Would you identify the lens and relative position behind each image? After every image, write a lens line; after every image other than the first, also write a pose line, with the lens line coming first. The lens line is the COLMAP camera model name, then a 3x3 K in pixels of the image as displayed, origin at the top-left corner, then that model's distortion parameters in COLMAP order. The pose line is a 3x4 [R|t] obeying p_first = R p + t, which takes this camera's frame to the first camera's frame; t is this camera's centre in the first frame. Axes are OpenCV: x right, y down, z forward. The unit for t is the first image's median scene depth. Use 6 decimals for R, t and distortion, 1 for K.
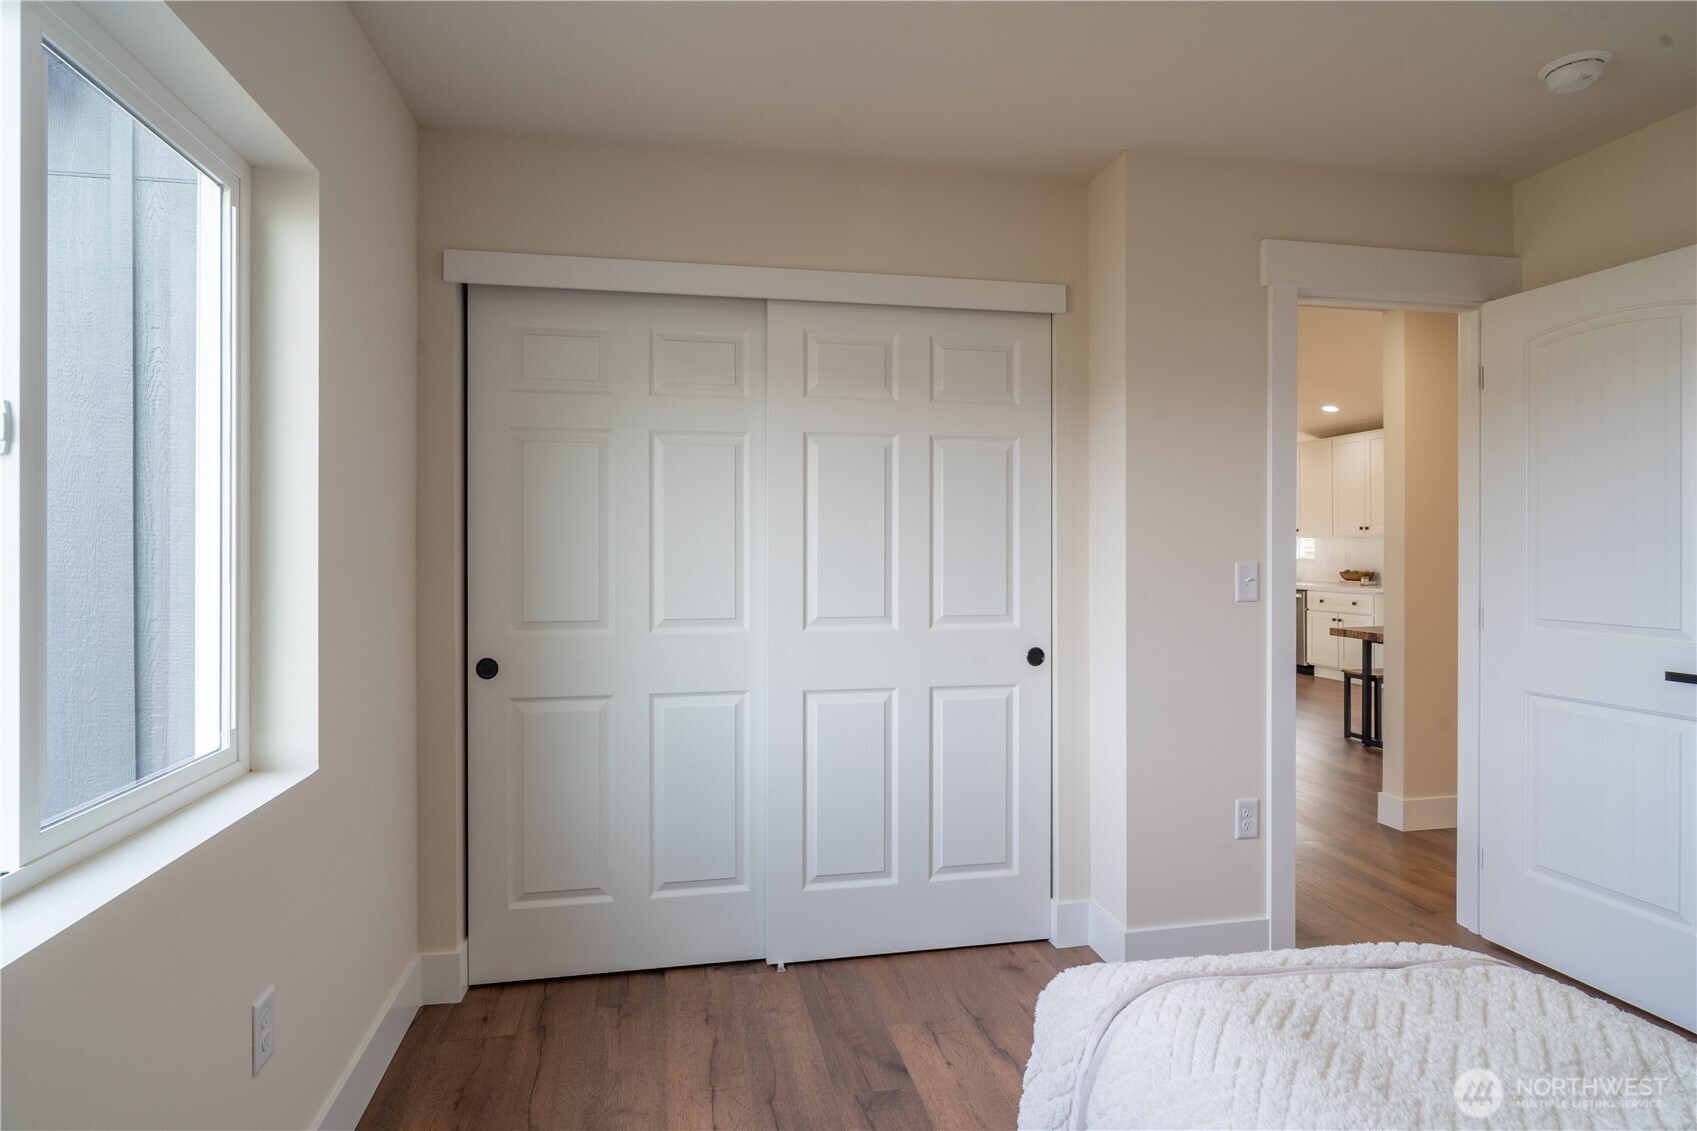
lens RADIAL K [[913.8, 0, 846.0], [0, 913.8, 549.5], [0, 0, 1]] dist [-0.005320, -0.000413]
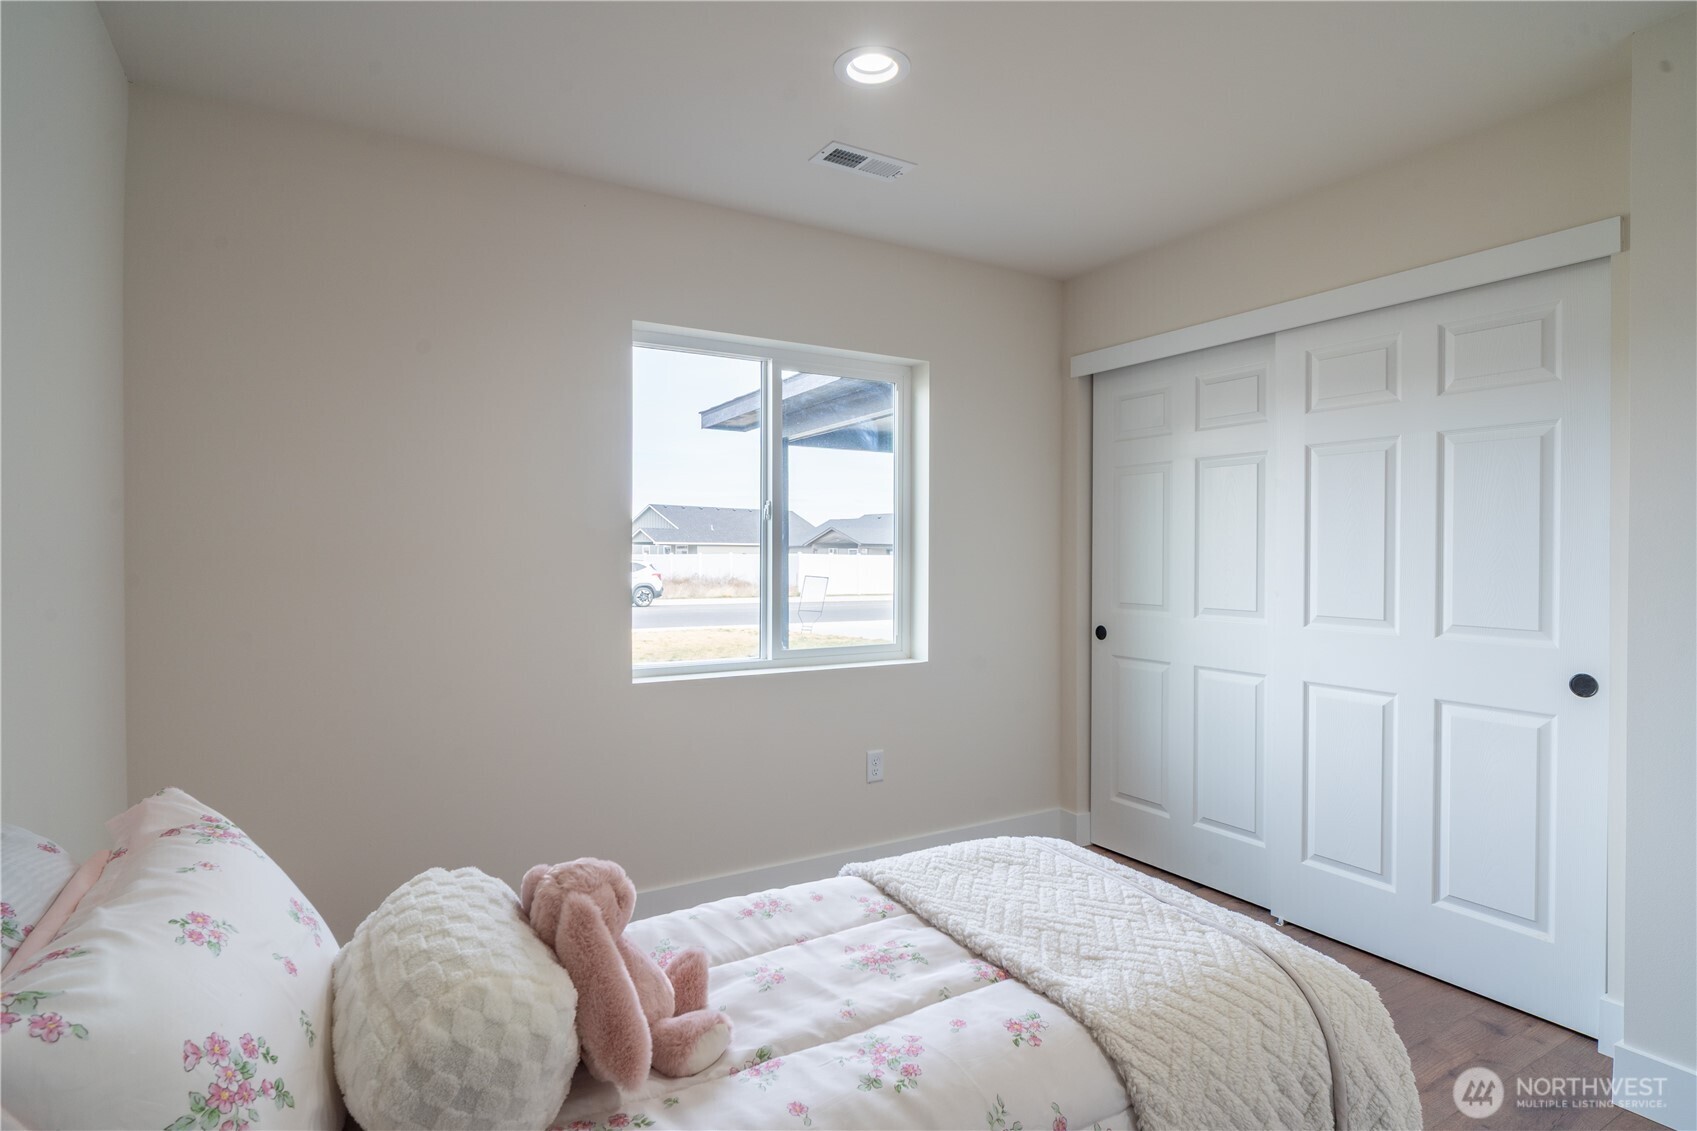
lens RADIAL K [[855.5, 0, 843.8], [0, 855.5, 561.3], [0, 0, 1]] dist [0.002164, 0.000608]
pose [[0.350348, 0.013217, -0.936526, 0.717940], [-0.002784, 0.999911, 0.013070, -0.001584], [0.936616, -0.001972, 0.350353, 0.121646]]
